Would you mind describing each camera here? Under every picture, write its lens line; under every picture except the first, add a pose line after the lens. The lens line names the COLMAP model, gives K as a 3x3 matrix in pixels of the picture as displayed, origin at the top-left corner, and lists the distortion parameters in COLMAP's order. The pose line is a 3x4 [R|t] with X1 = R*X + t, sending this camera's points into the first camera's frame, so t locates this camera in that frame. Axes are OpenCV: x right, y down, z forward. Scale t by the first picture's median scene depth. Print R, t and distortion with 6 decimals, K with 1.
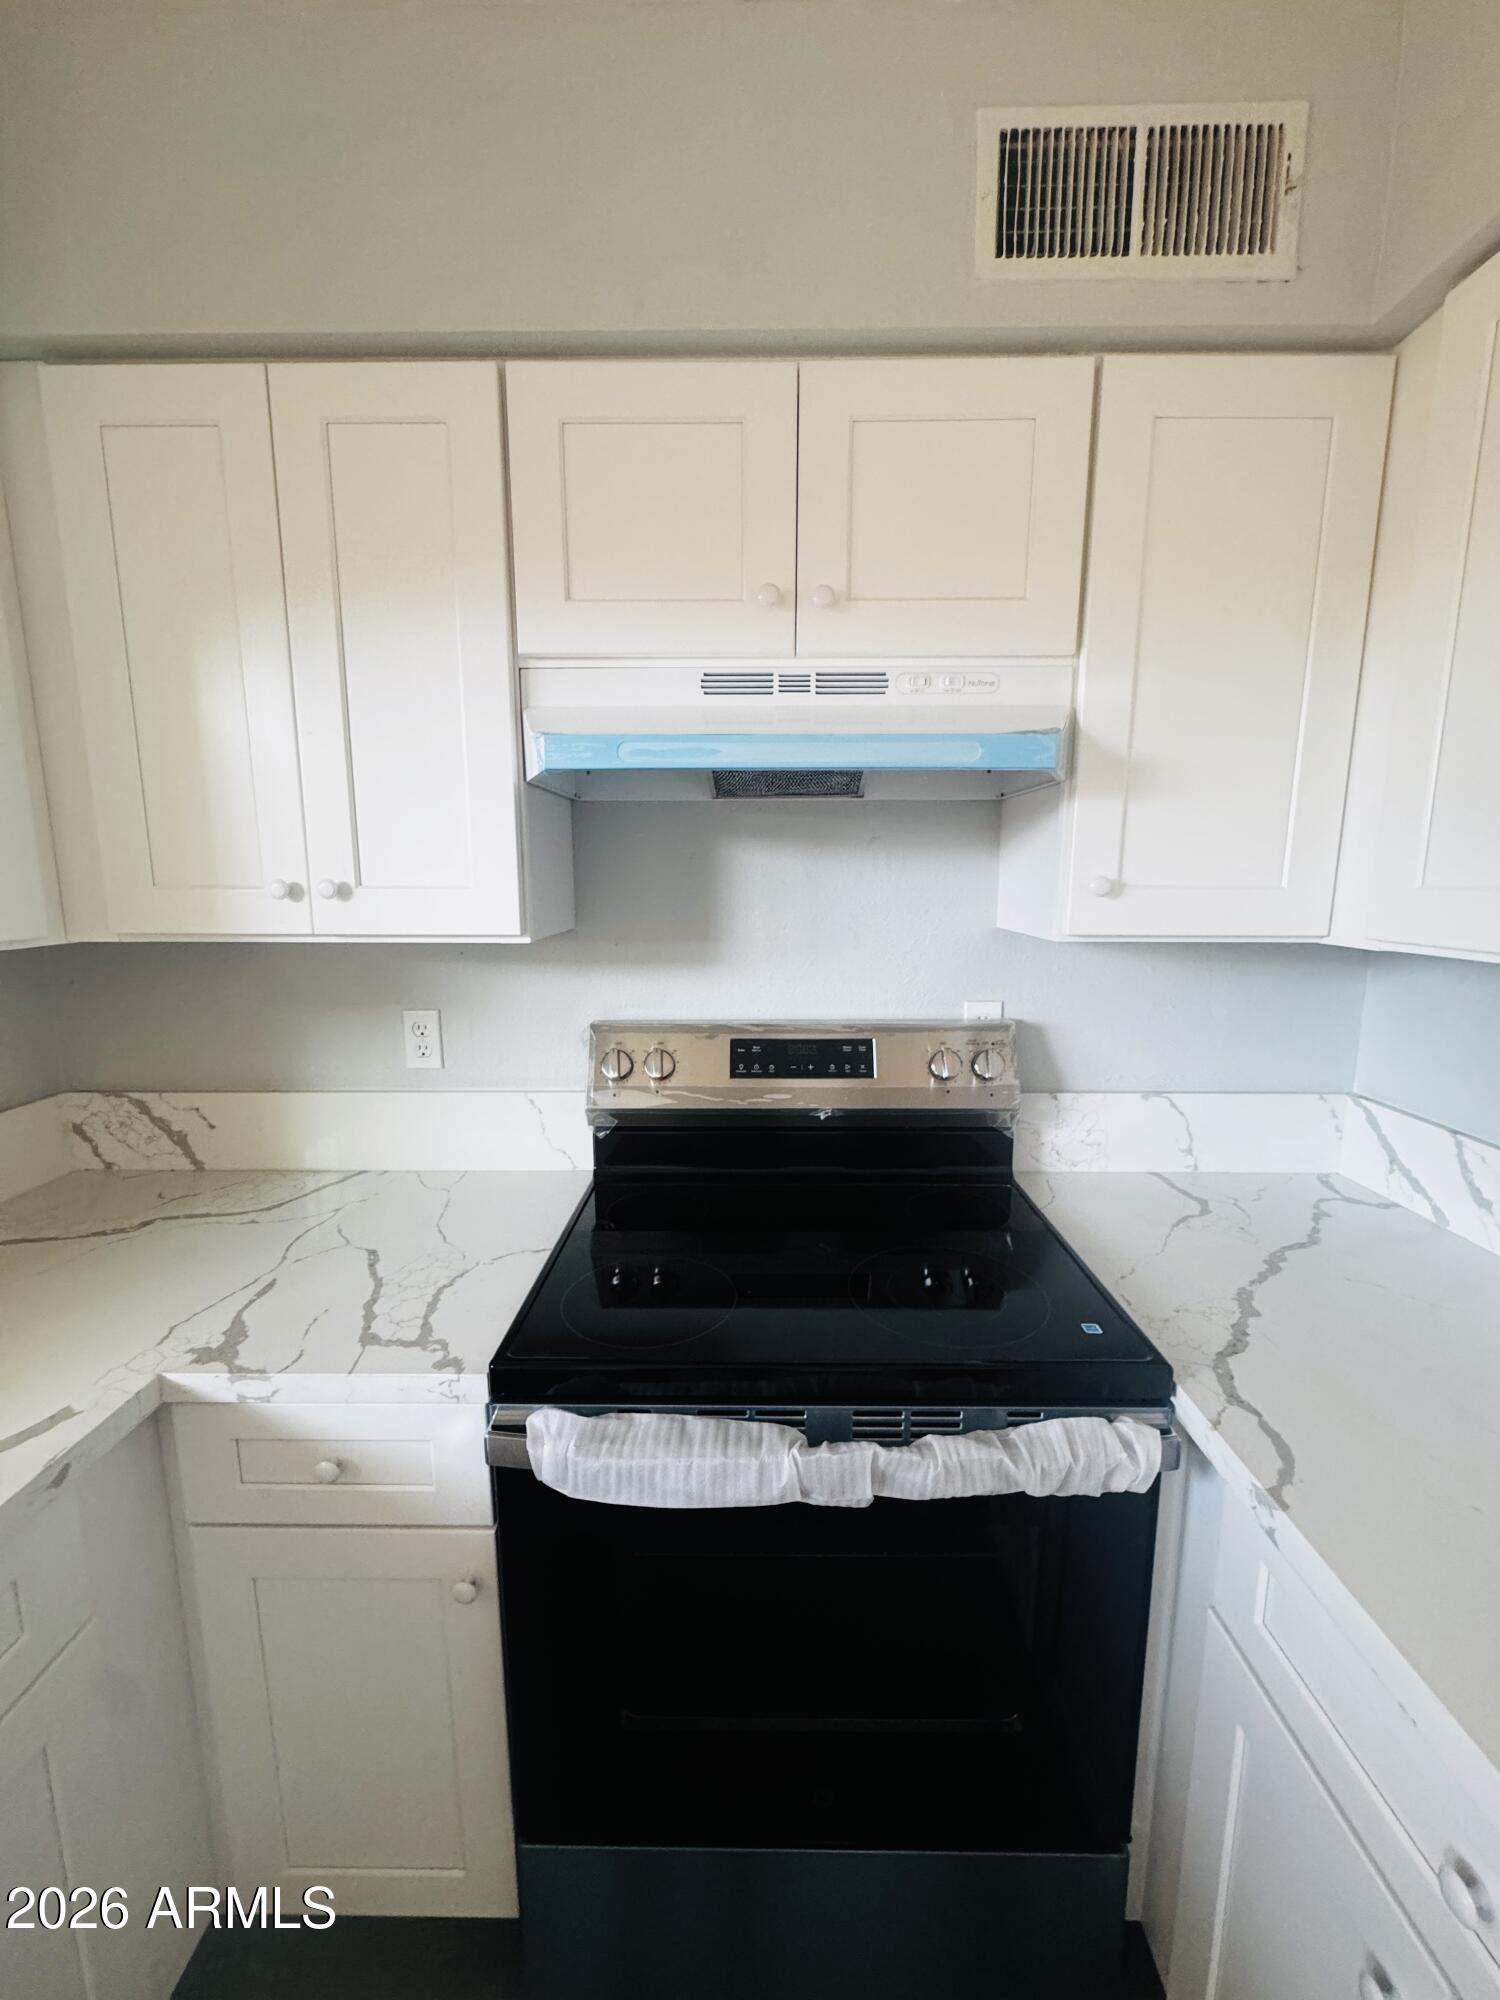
lens RADIAL K [[795.5, 0, 750.0], [0, 795.5, 1000.0], [0, 0, 1]] dist [-0.003168, 0.000175]
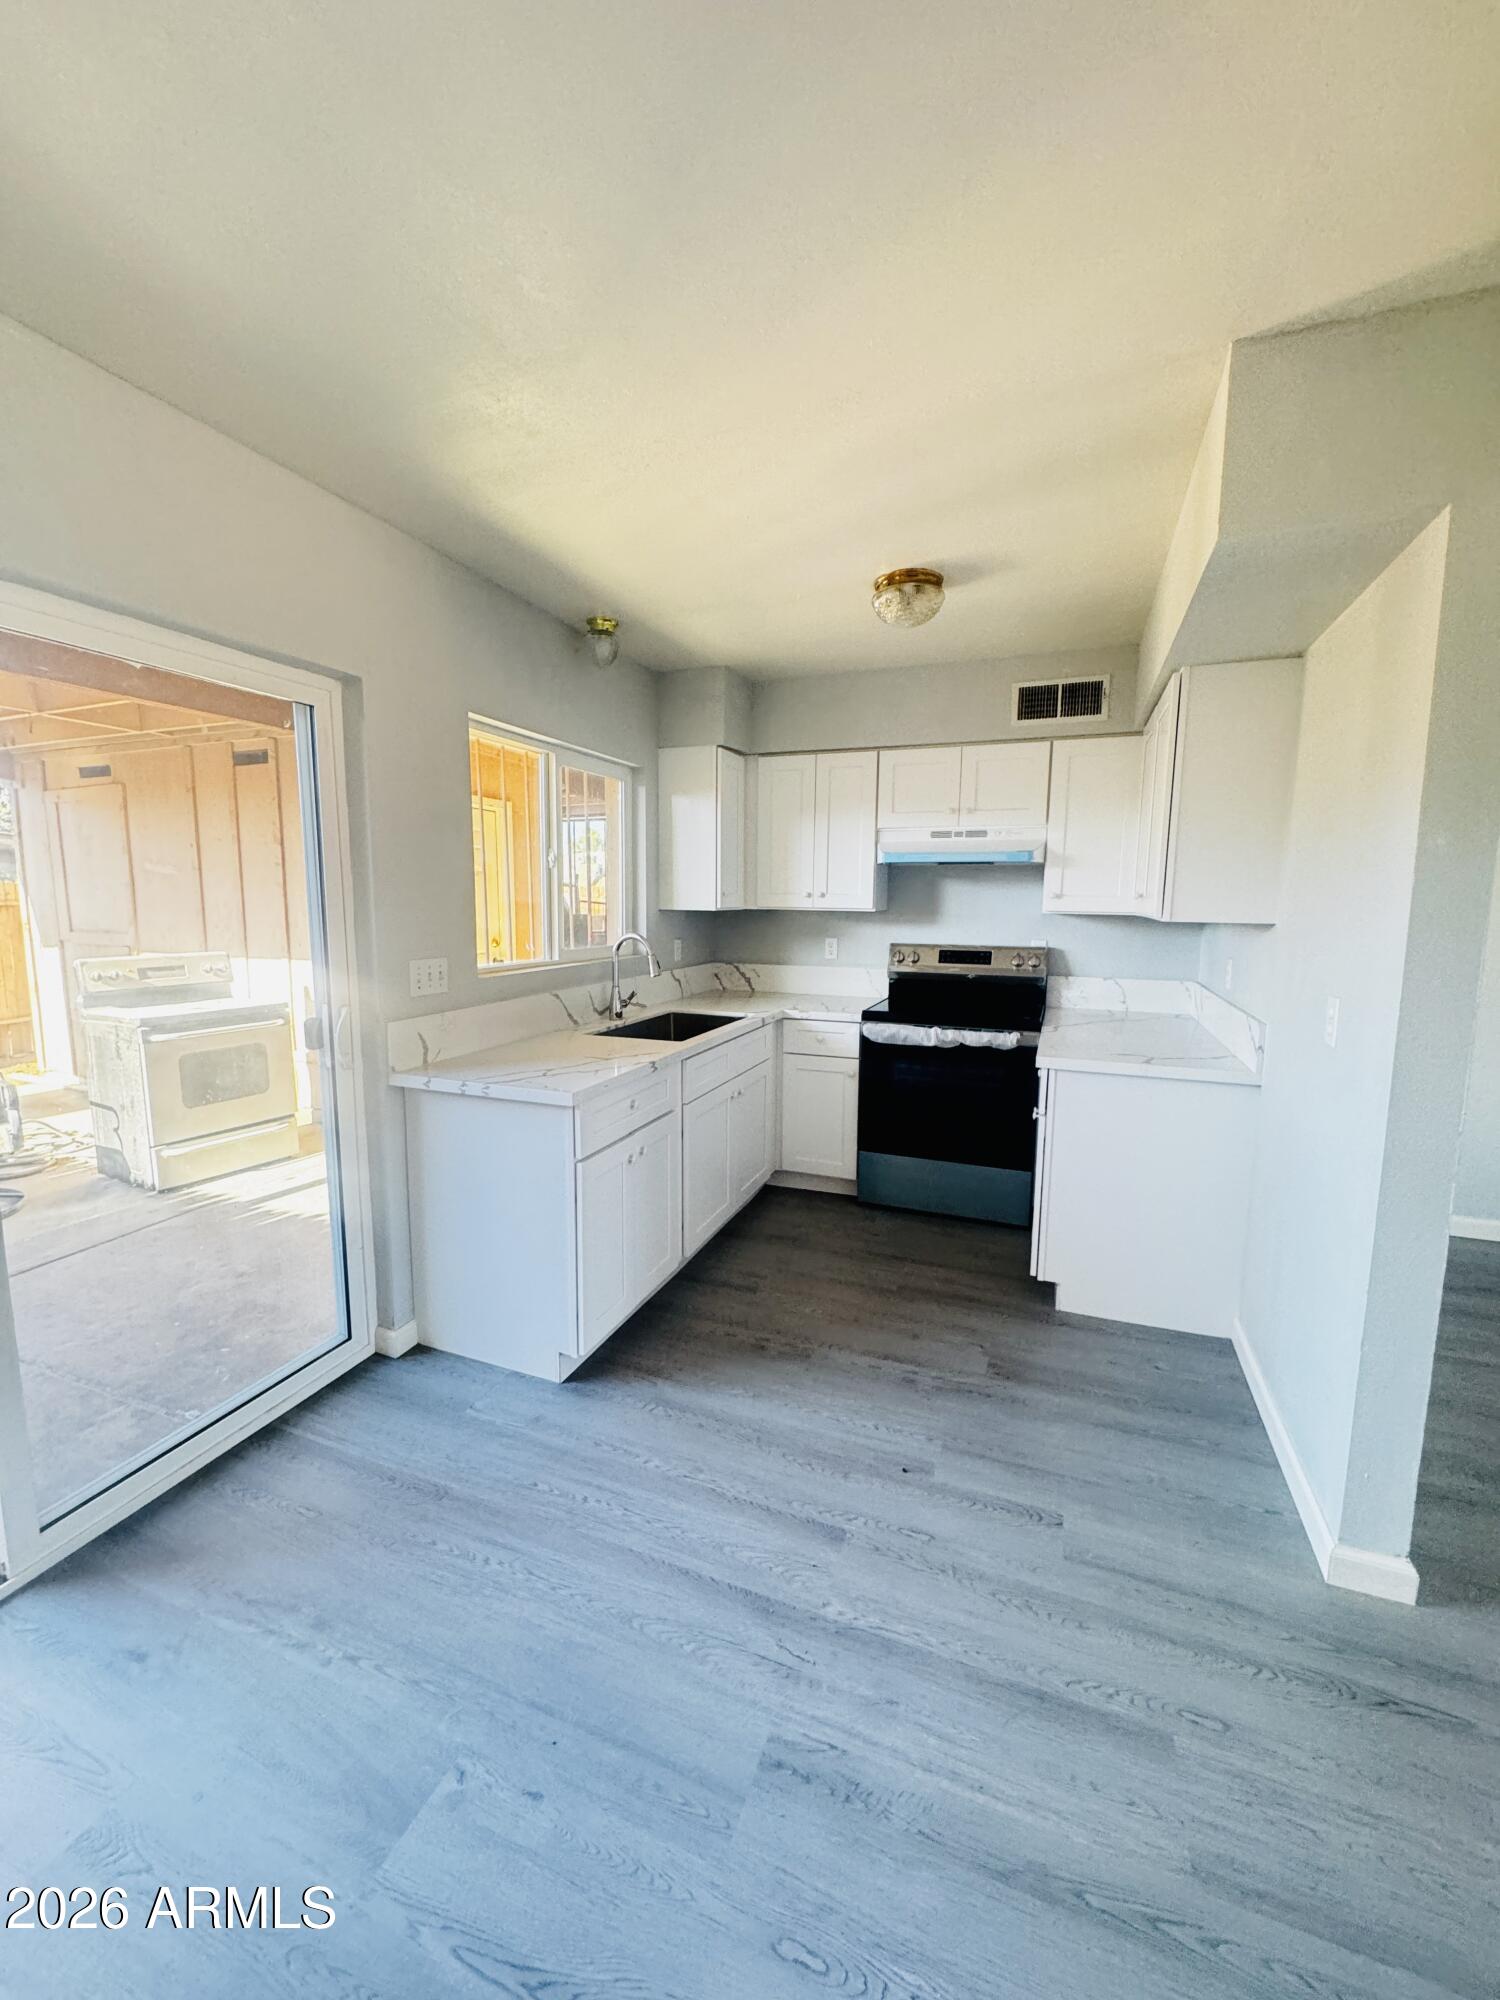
lens RADIAL K [[795.5, 0, 750.0], [0, 795.5, 1000.0], [0, 0, 1]] dist [-0.003168, 0.000175]
pose [[0.935356, 0.054195, -0.349532, 0.384251], [-0.063218, 0.997895, -0.014450, 0.349355], [0.348013, 0.035612, 0.936813, -2.099405]]
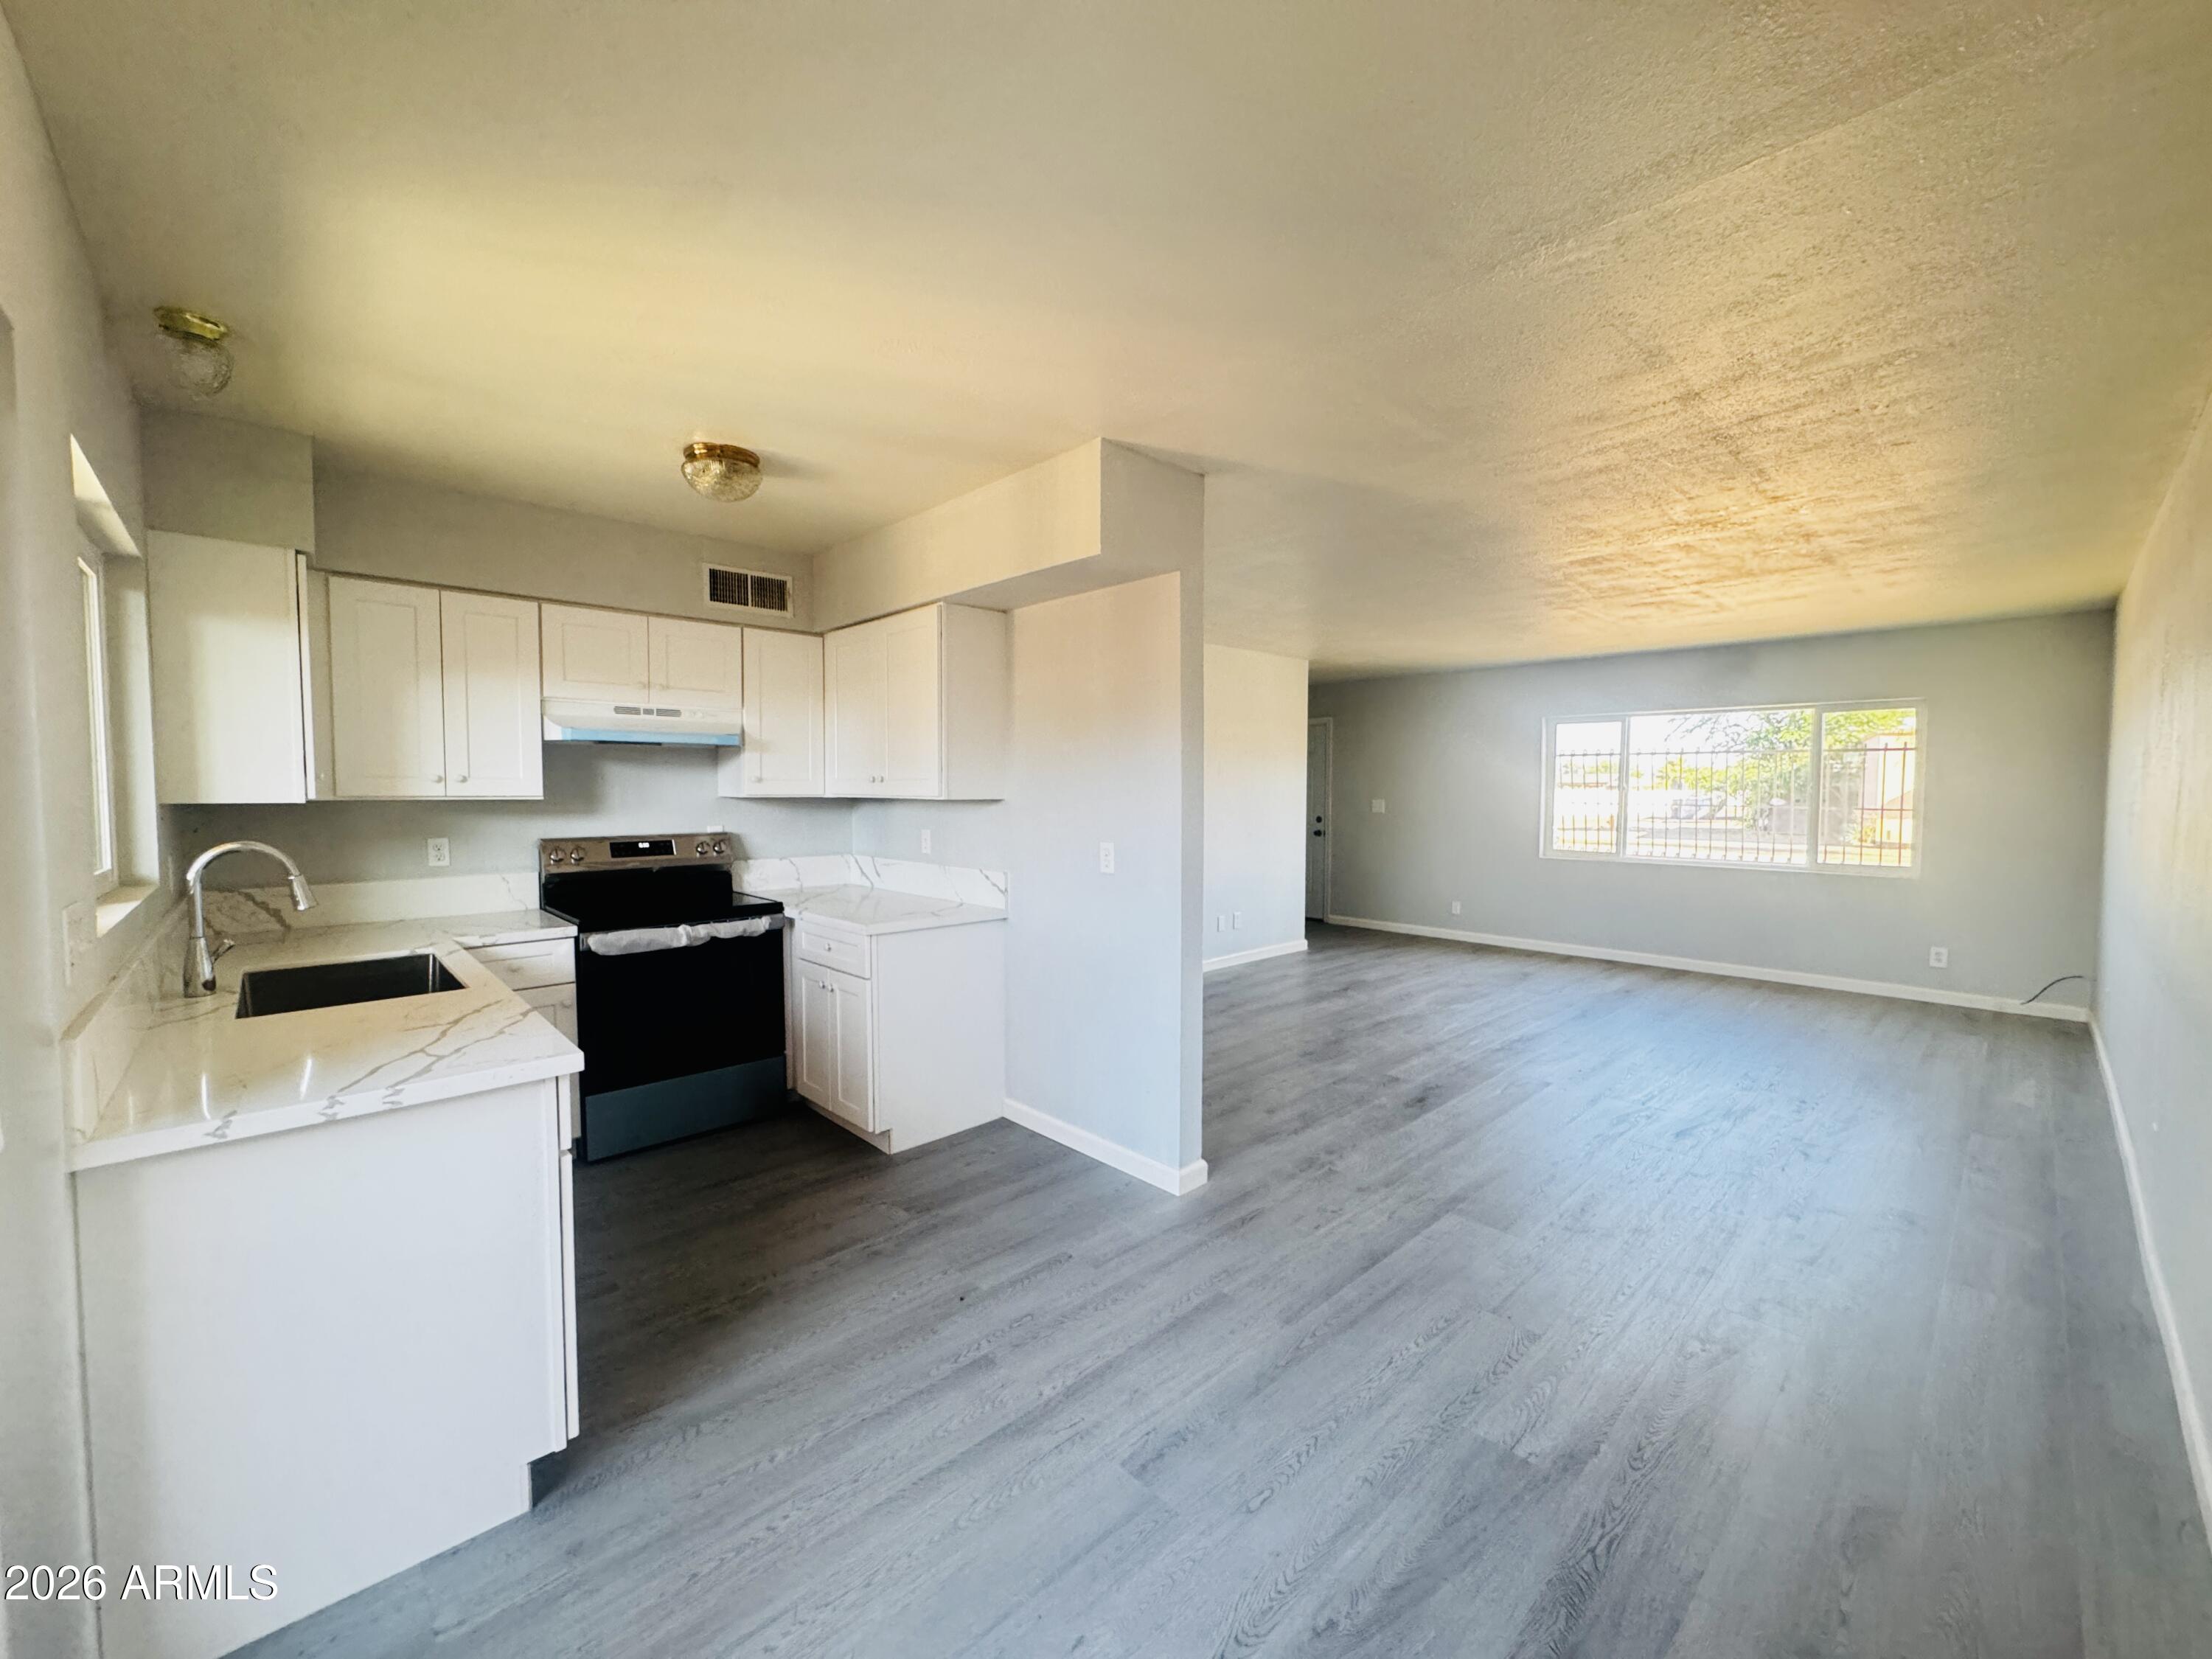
lens RADIAL K [[877.6, 0, 1106.2], [0, 877.6, 834.3], [0, 0, 1]] dist [-0.003527, 0.000044]
pose [[0.717686, -0.034843, 0.695494, -0.889458], [0.104436, 0.992837, -0.058029, 0.377610], [-0.688491, 0.114281, 0.716185, -2.182391]]
